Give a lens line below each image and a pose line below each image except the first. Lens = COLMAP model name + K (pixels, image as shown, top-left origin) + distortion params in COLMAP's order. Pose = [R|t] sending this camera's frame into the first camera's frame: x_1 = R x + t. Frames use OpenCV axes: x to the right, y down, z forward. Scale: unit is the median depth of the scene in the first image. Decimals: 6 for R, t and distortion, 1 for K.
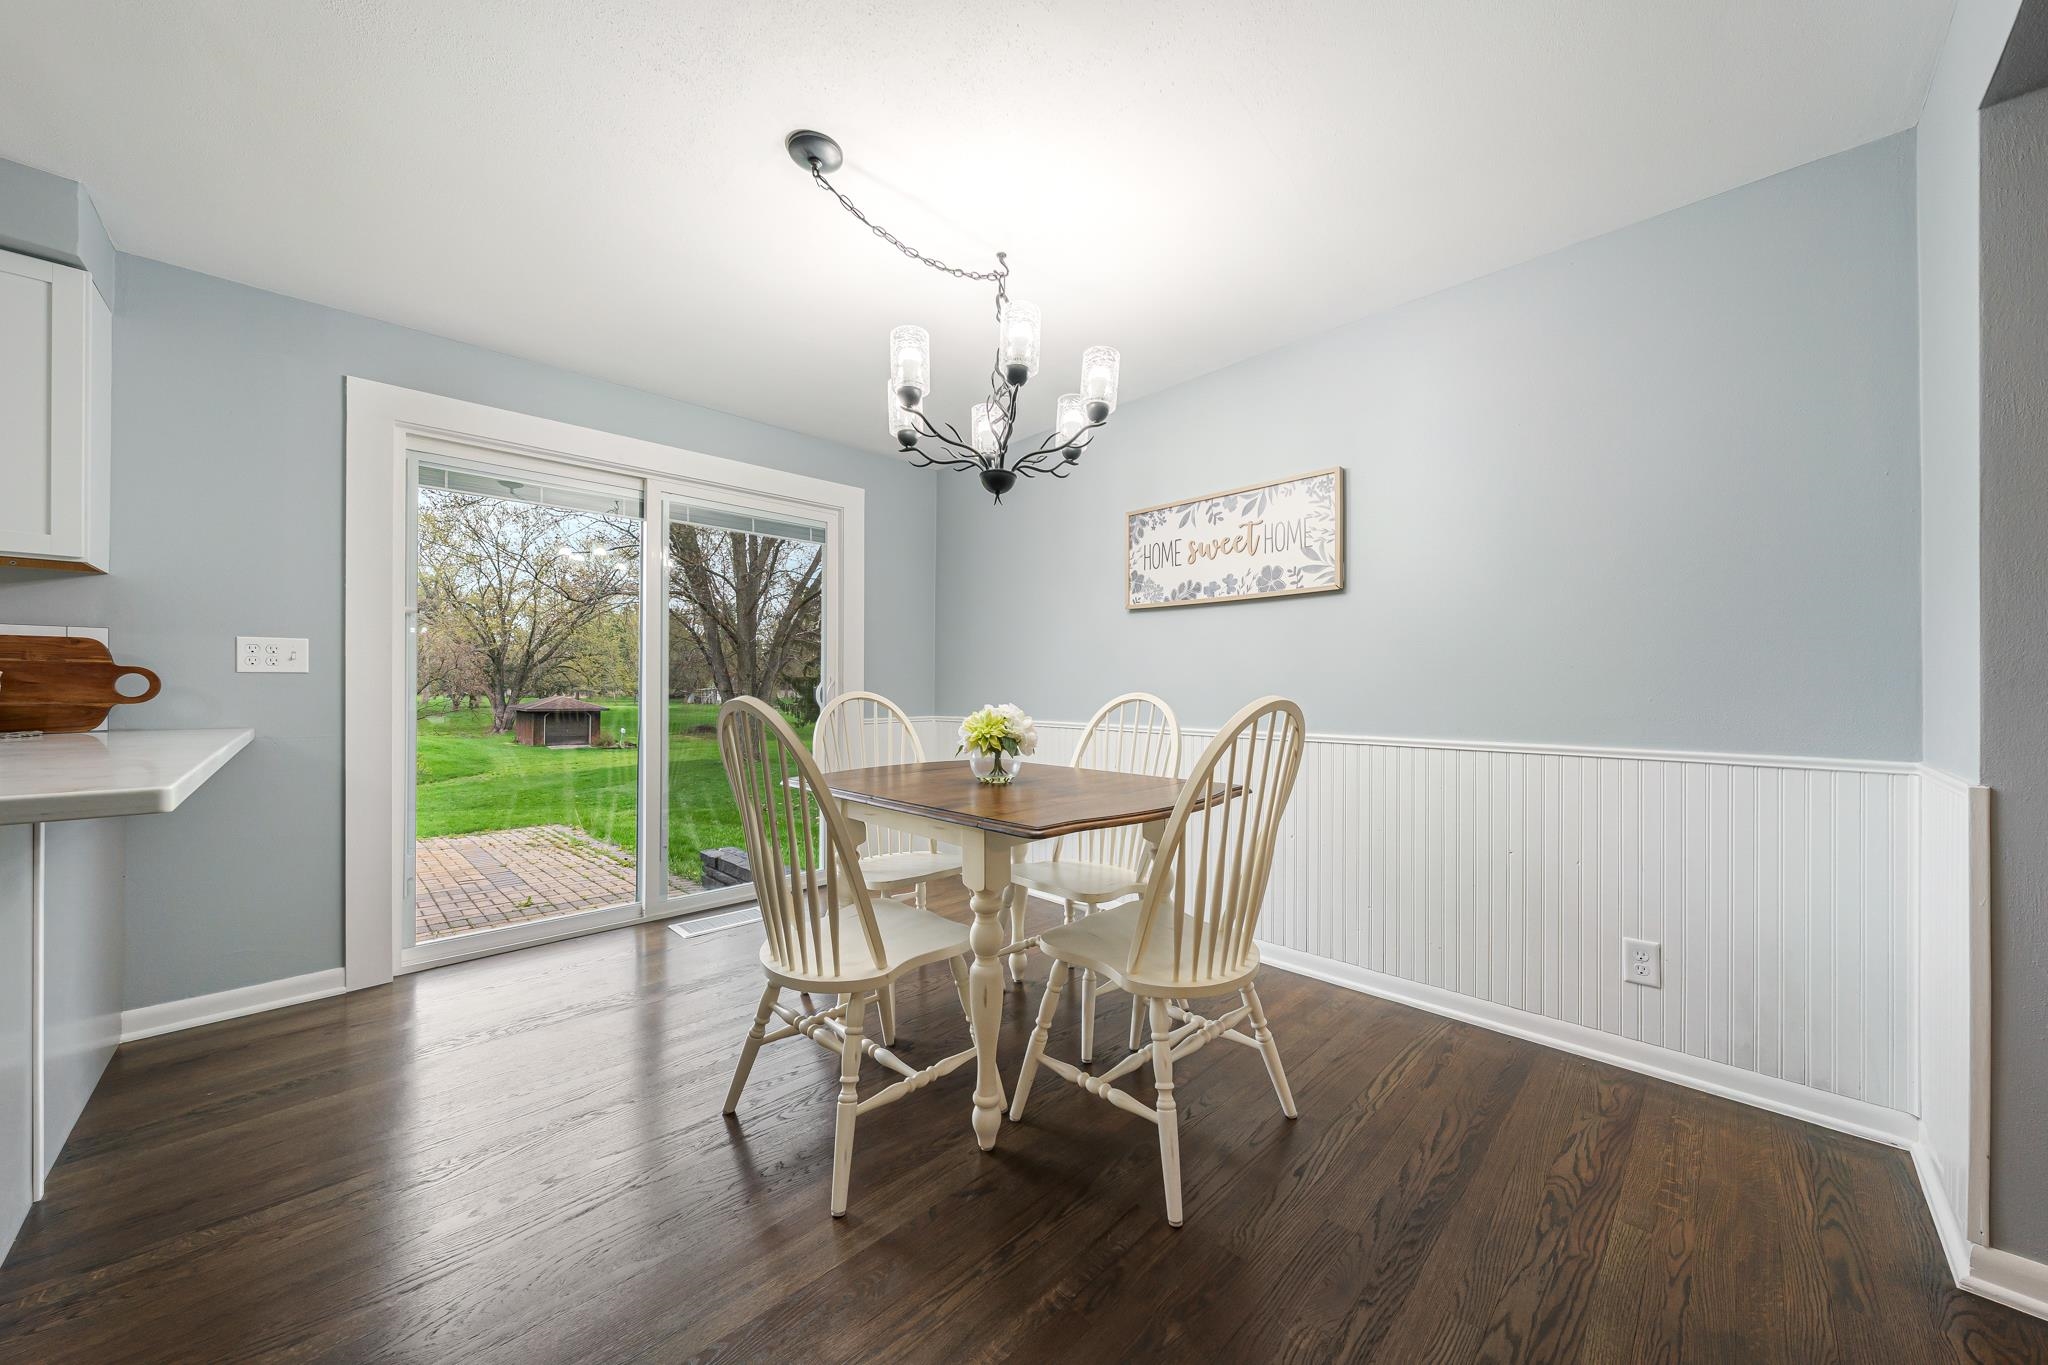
lens RADIAL K [[714.6, 0, 1026.2], [0, 714.6, 688.2], [0, 0, 1]] dist [-0.002866, 0.000119]
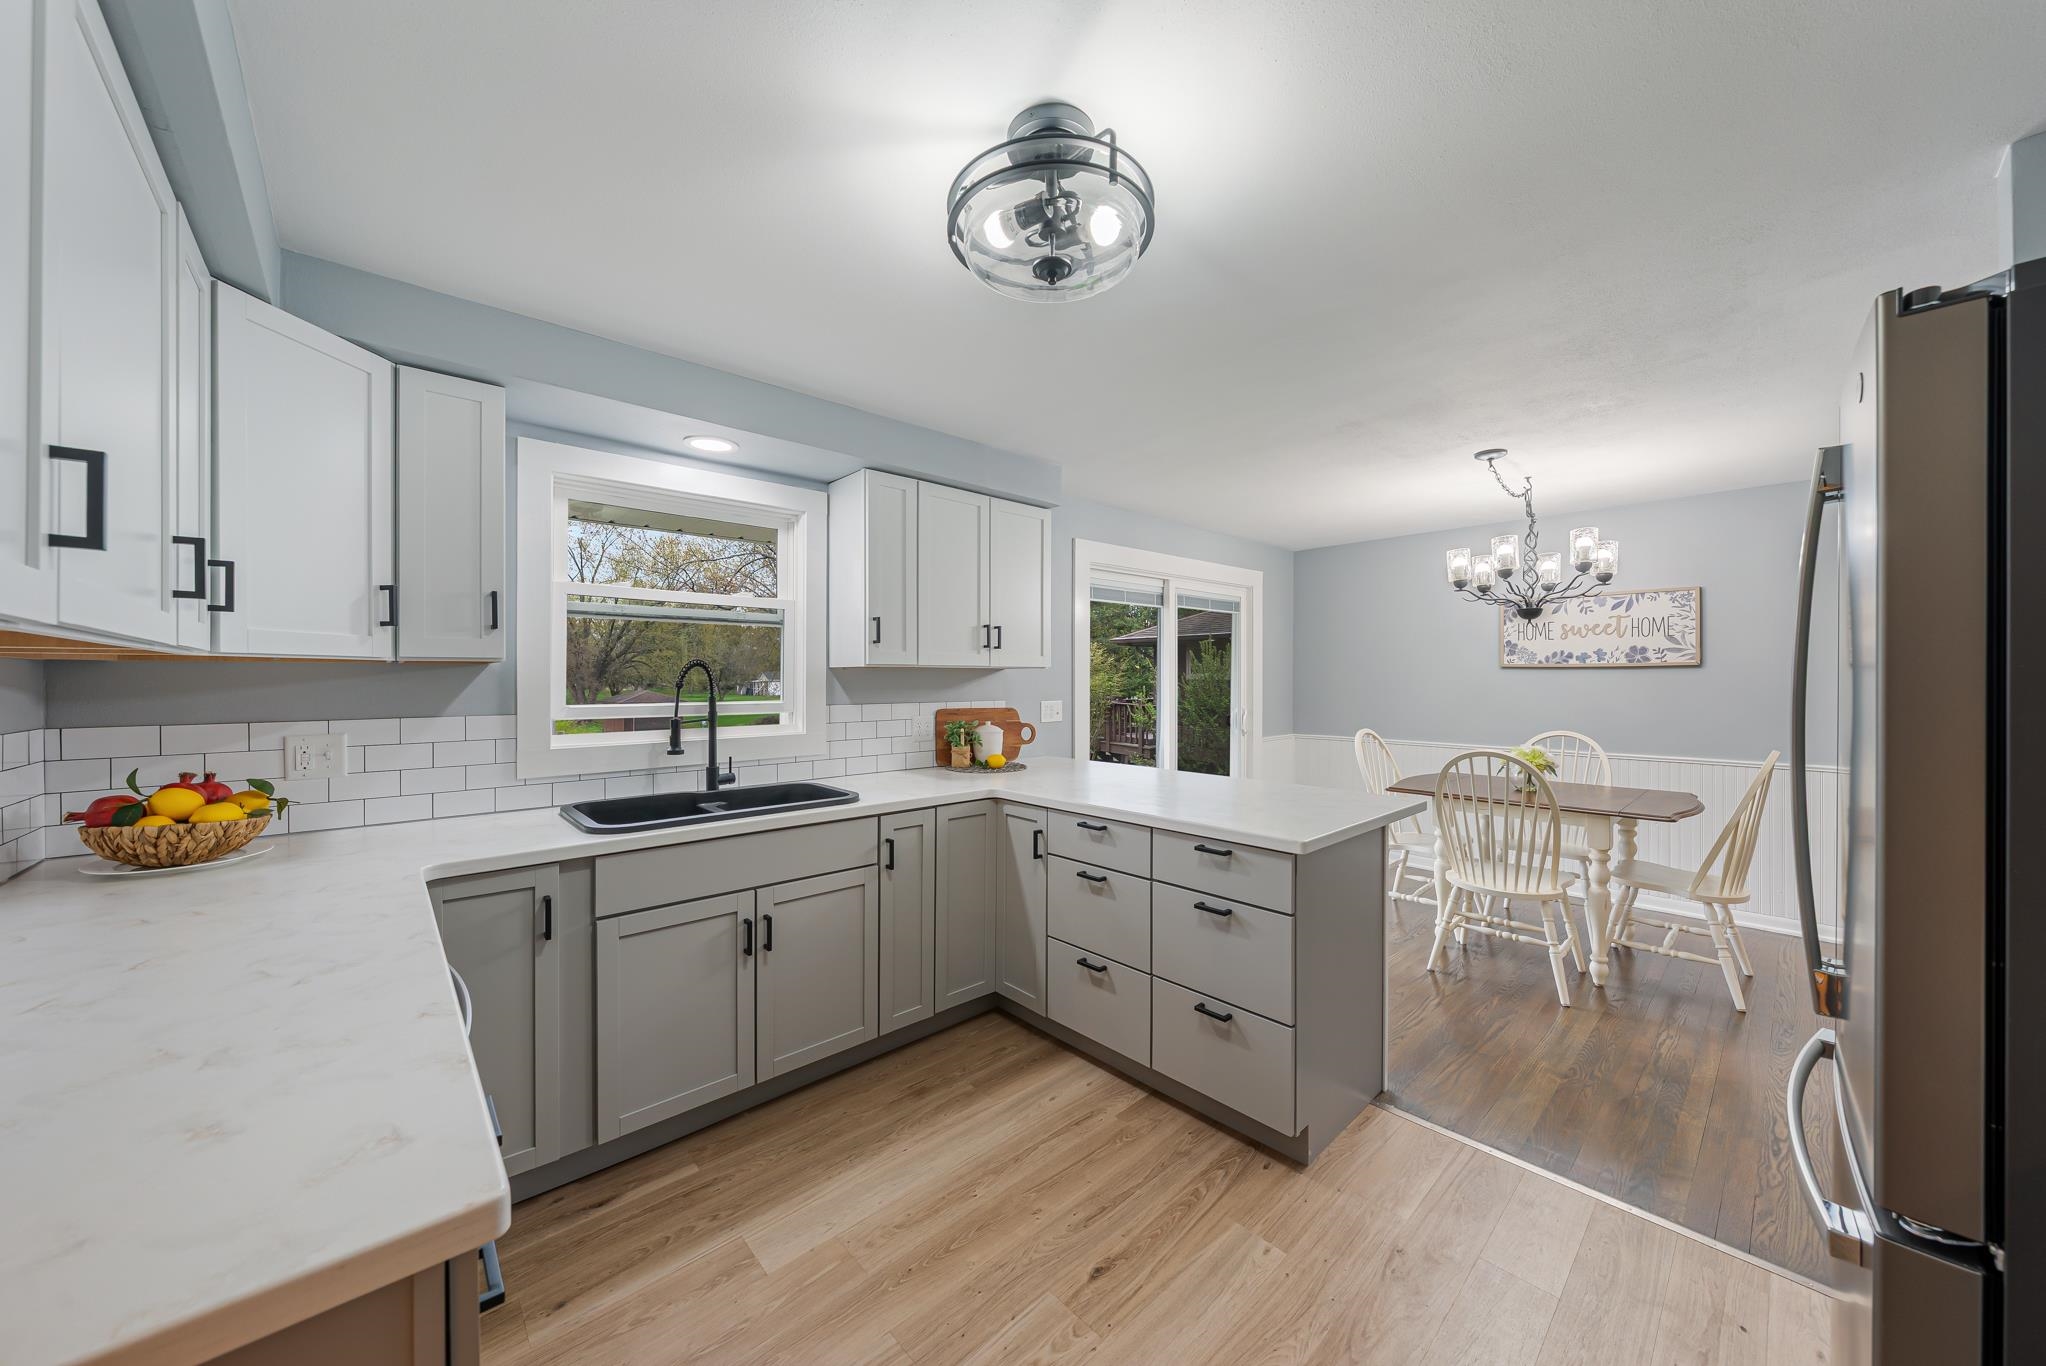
lens RADIAL K [[713.9, 0, 1029.8], [0, 713.9, 678.2], [0, 0, 1]] dist [-0.002866, 0.000119]
pose [[0.999184, -0.003248, -0.040267, -0.891470], [0.003263, 0.999995, 0.000299, -0.106668], [0.040265, -0.000430, 0.999189, -0.569758]]
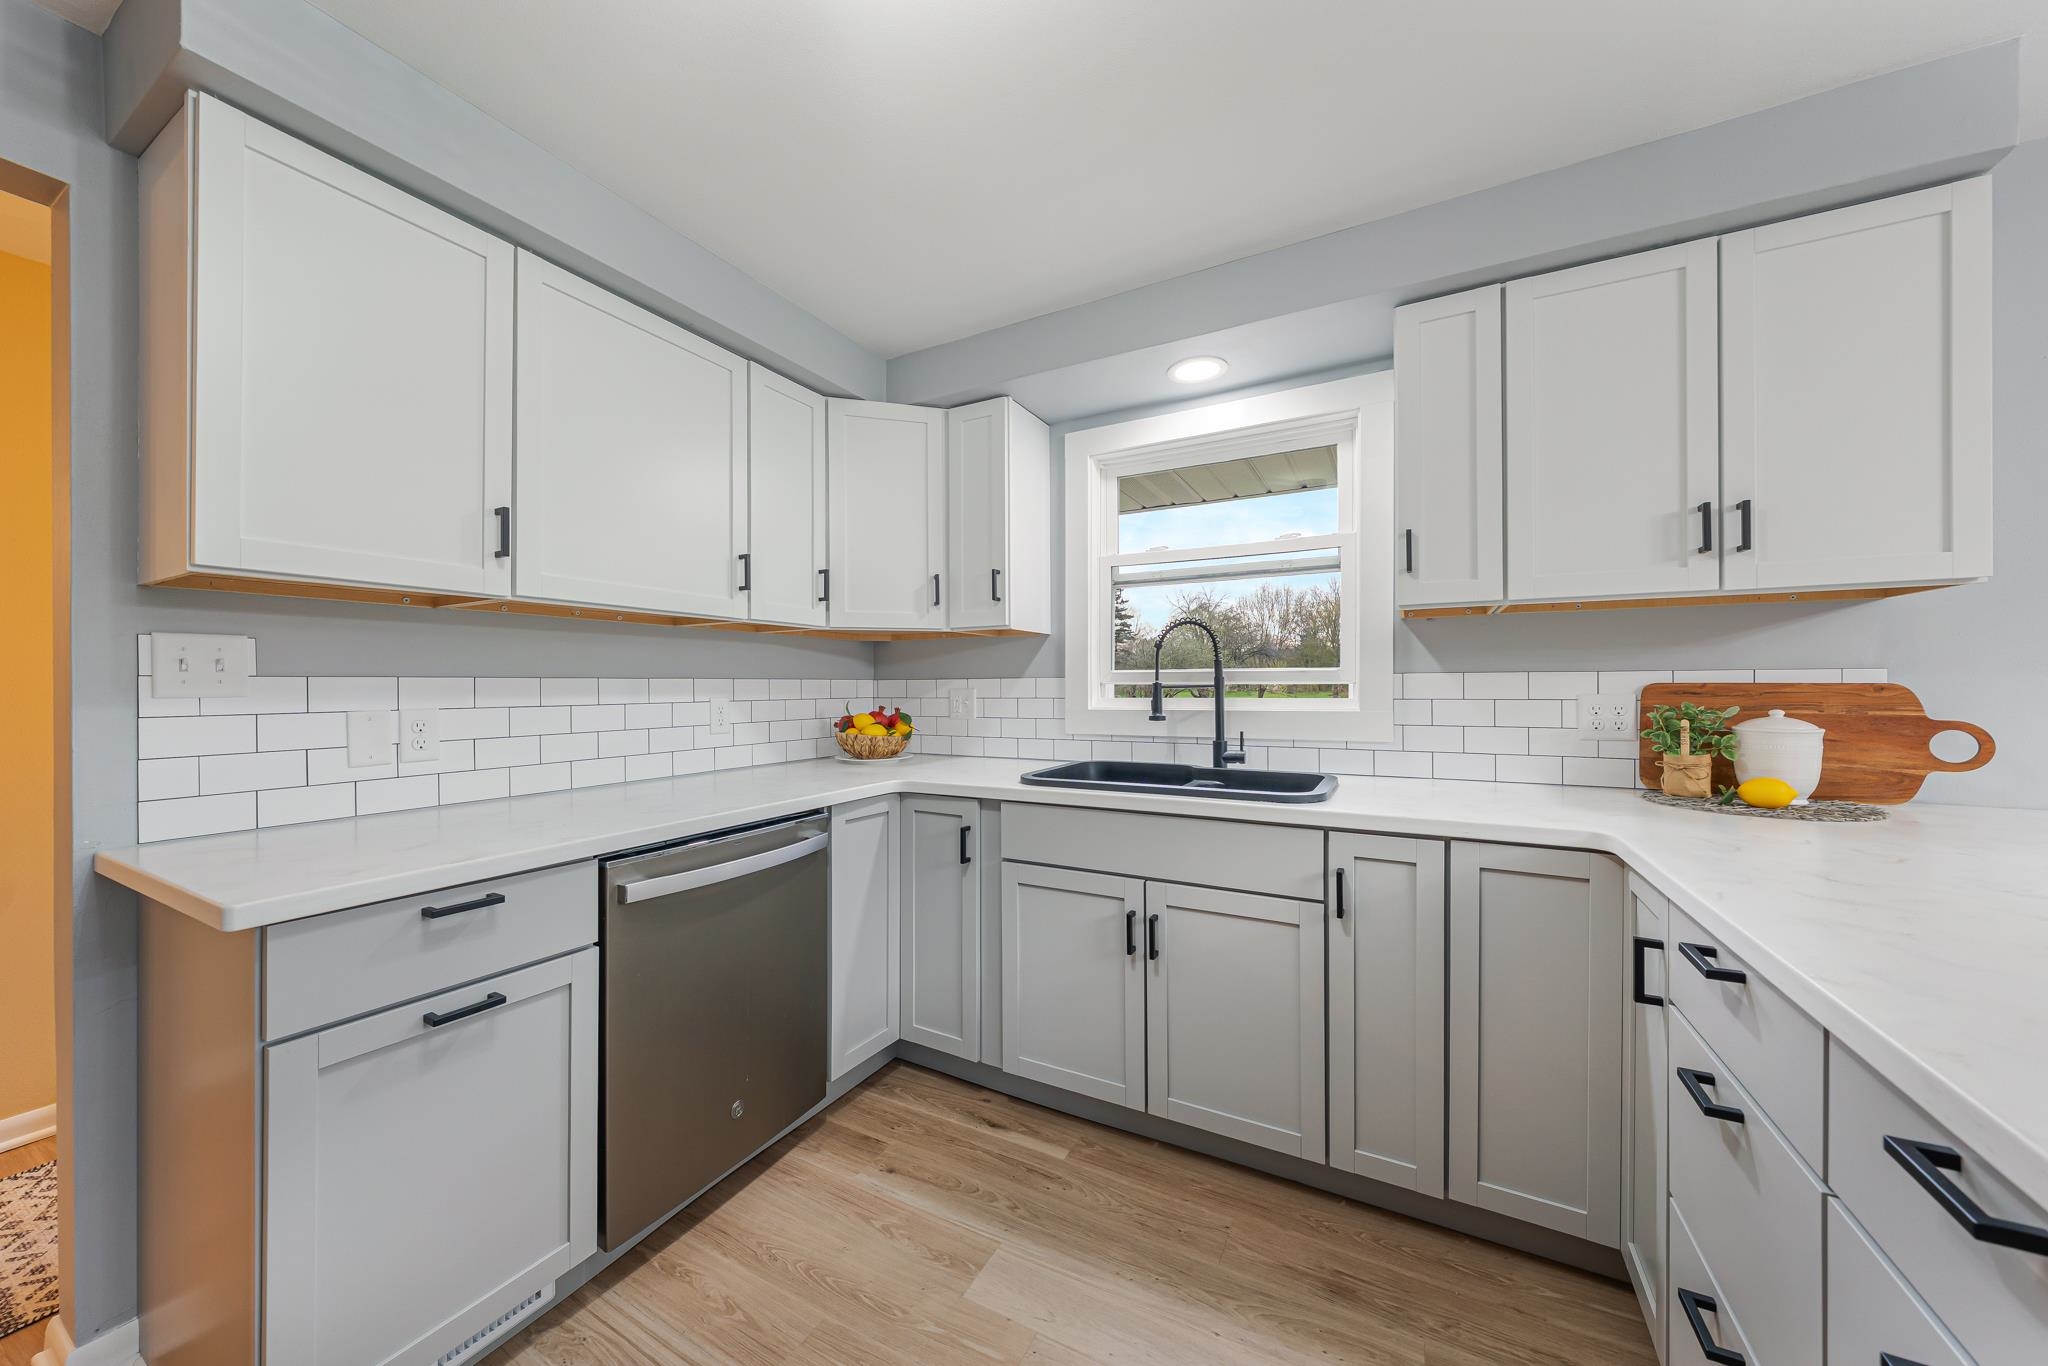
lens RADIAL K [[714.6, 0, 1022.5], [0, 714.6, 686.8], [0, 0, 1]] dist [-0.002866, 0.000119]
pose [[0.283229, -0.001647, -0.959051, -0.626253], [0.007578, 0.999971, 0.000520, -0.055273], [0.959022, -0.007415, 0.283234, -0.092907]]
